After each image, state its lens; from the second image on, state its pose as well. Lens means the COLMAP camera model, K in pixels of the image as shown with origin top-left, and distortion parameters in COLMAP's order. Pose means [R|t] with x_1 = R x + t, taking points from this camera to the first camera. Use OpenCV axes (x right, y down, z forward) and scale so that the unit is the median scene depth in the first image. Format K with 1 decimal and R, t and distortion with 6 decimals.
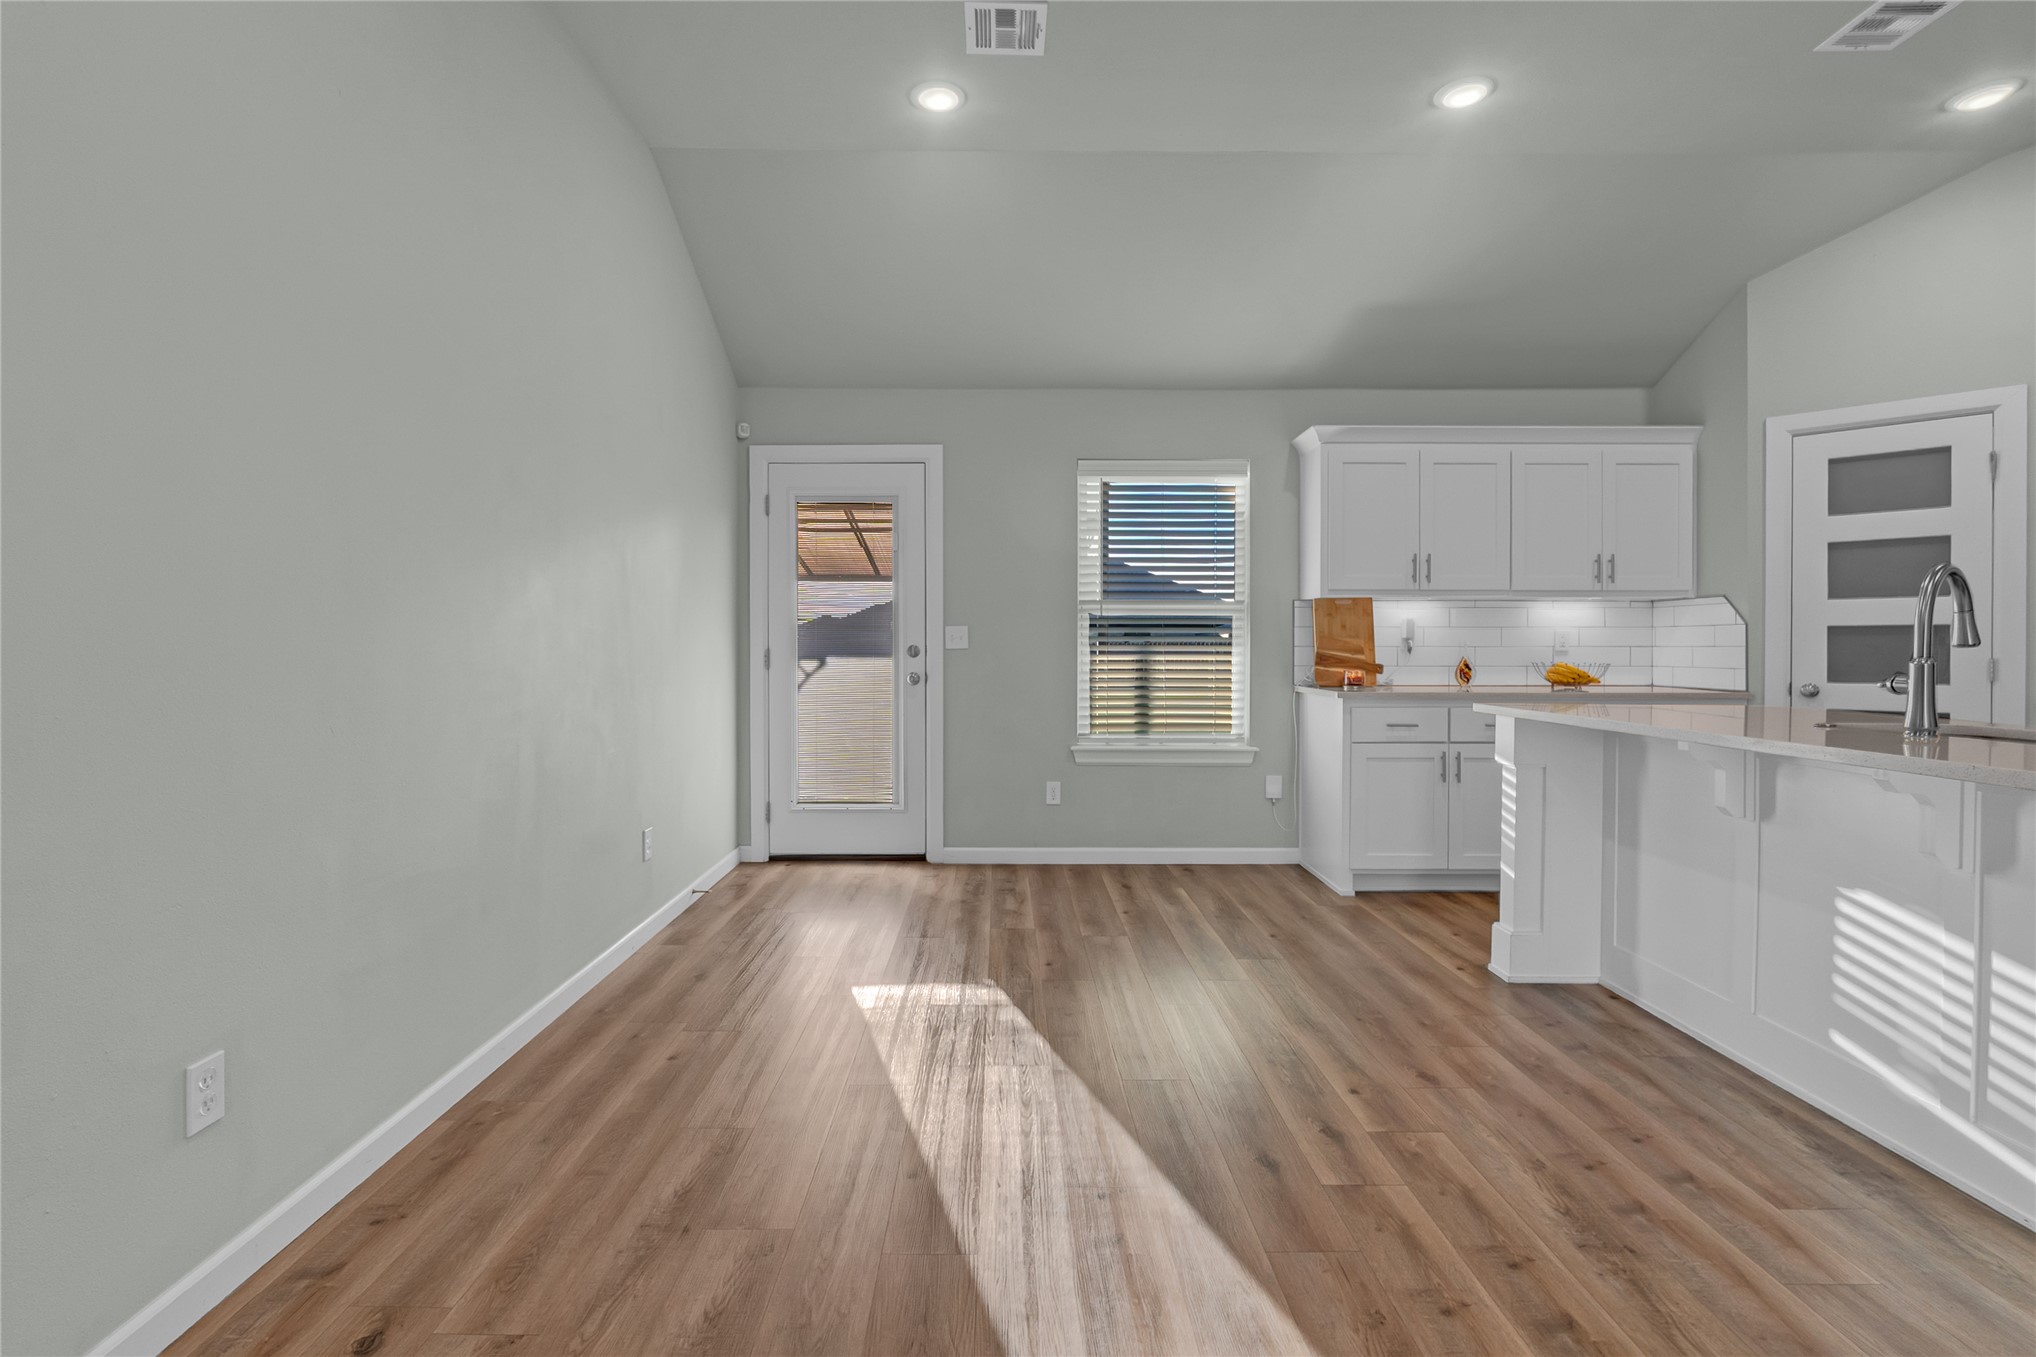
lens RADIAL K [[954.8, 0, 996.9], [0, 954.8, 653.8], [0, 0, 1]] dist [-0.001977, 0.000437]
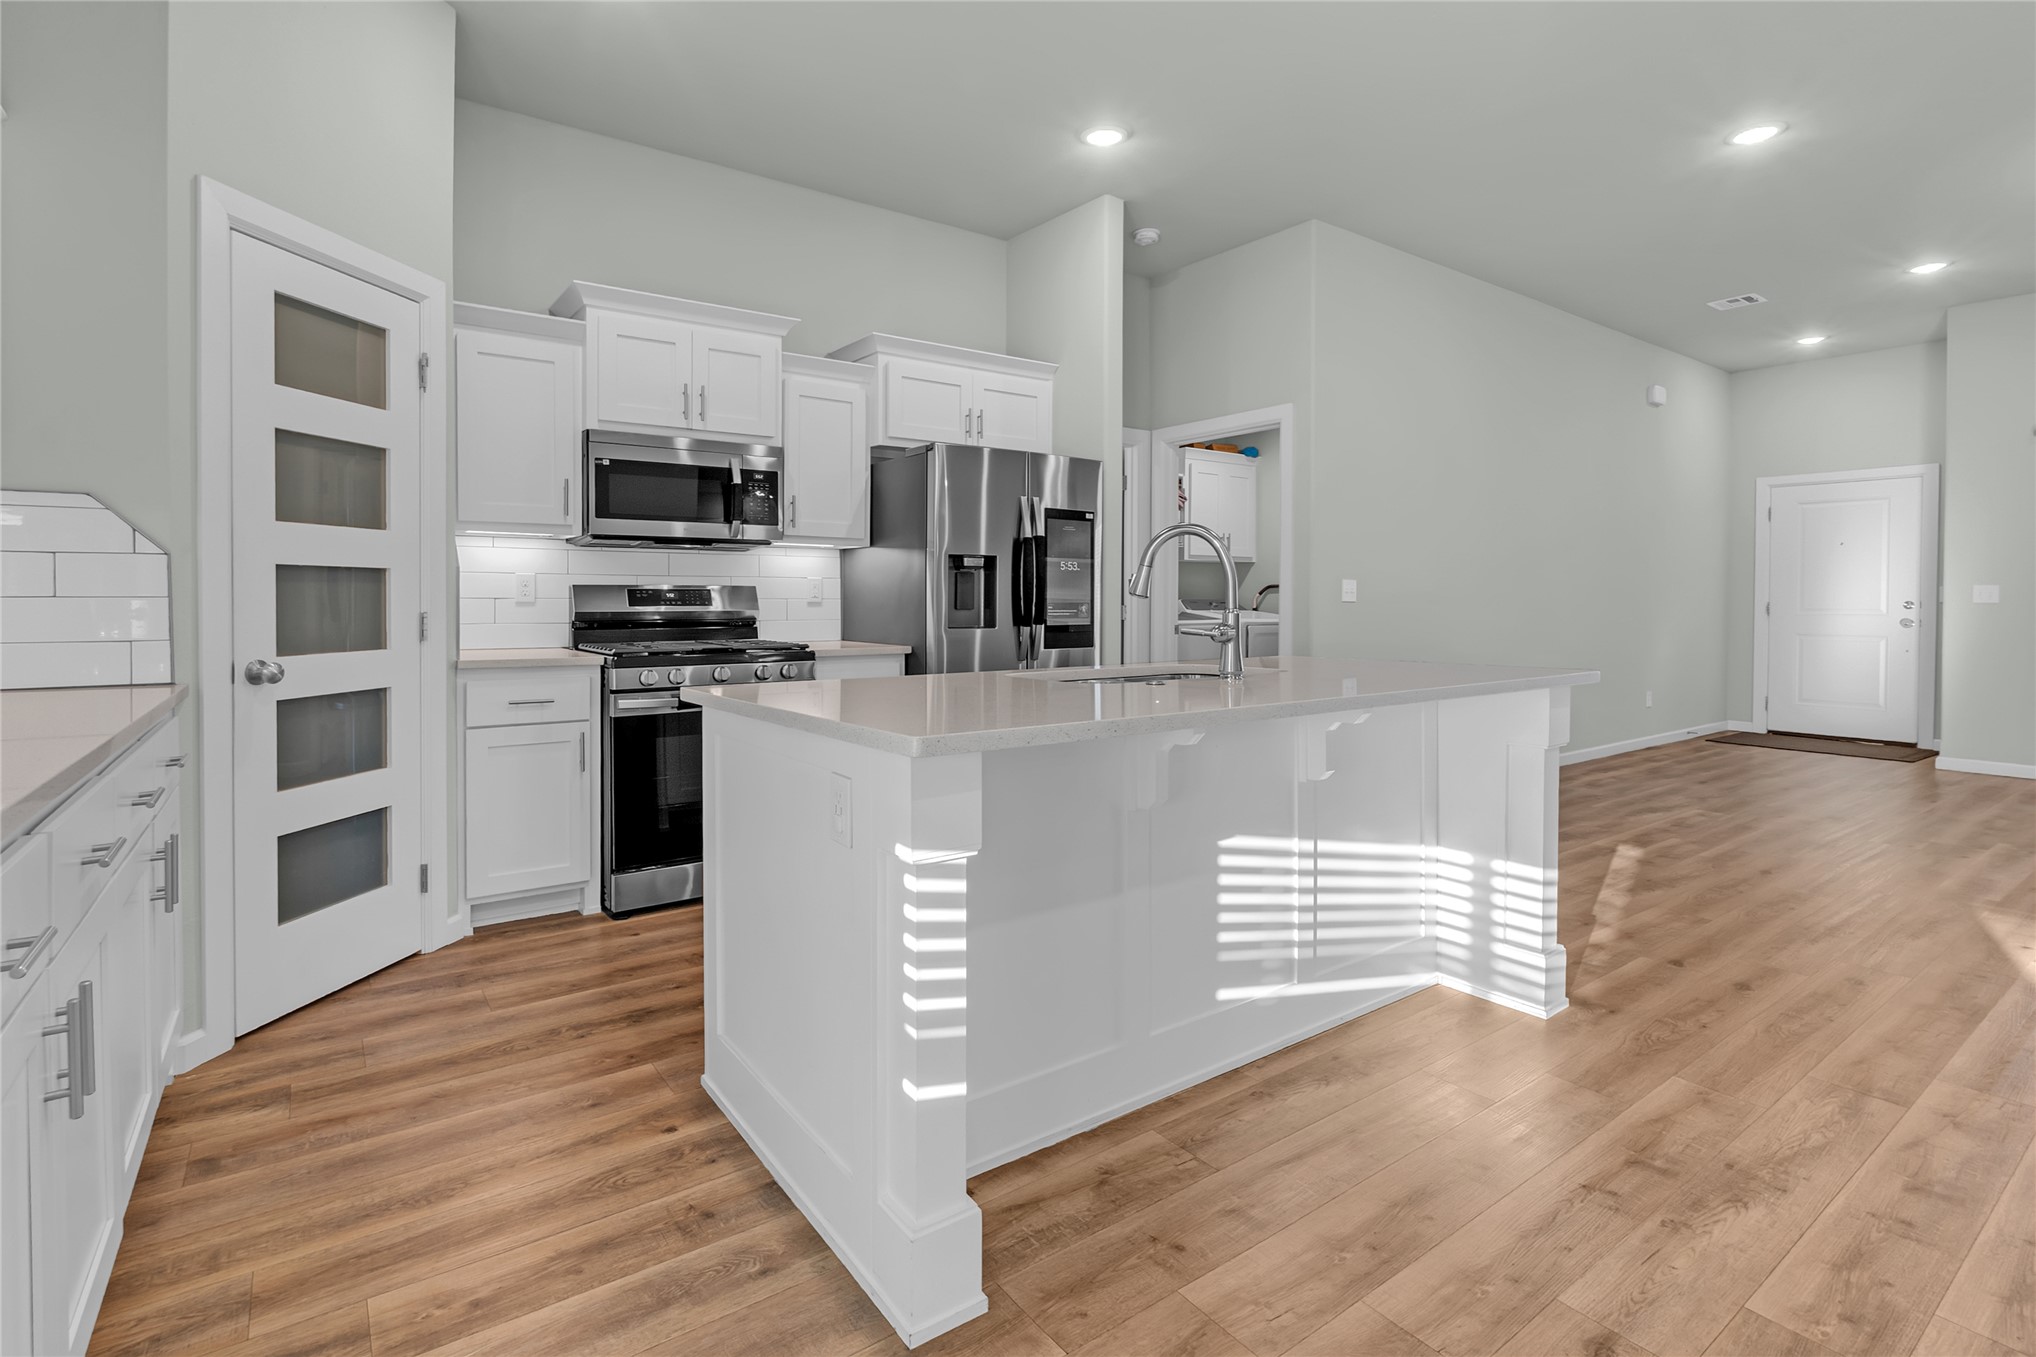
lens RADIAL K [[926.6, 0, 997.4], [0, 926.6, 616.1], [0, 0, 1]] dist [-0.014539, 0.003107]
pose [[-0.567953, -0.017249, 0.822880, 0.122364], [0.004072, 0.999709, 0.023767, -0.008021], [-0.823051, 0.016849, -0.567717, 0.928888]]
